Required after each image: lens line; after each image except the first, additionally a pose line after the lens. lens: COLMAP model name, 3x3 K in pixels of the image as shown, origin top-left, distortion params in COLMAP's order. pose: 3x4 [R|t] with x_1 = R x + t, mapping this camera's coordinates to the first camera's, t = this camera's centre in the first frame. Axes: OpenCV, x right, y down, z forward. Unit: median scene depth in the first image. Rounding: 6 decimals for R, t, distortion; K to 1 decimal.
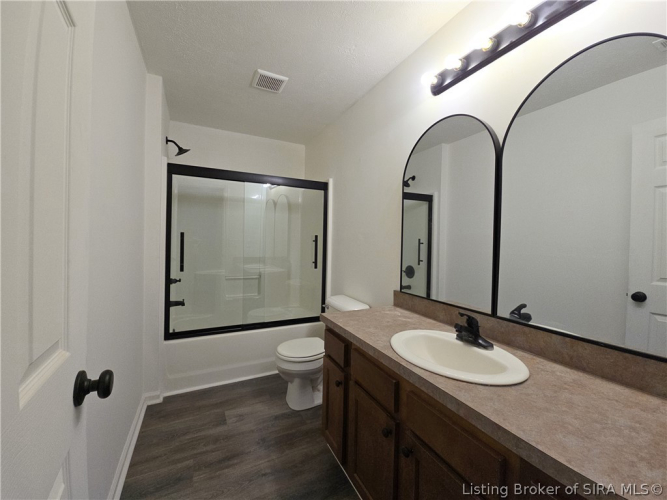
lens RADIAL K [[272.5, 0, 326.0], [0, 272.5, 246.0], [0, 0, 1]] dist [-0.002433, -0.000564]
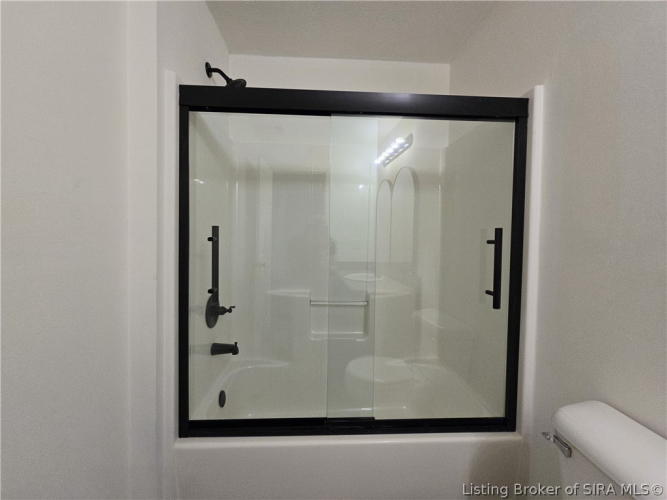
lens RADIAL K [[272.5, 0, 326.0], [0, 272.5, 246.0], [0, 0, 1]] dist [-0.002433, -0.000564]
pose [[0.919269, 0.008096, -0.393546, -0.107915], [-0.001998, 0.999872, 0.015904, -0.017646], [0.393624, -0.013834, 0.919167, 0.489251]]
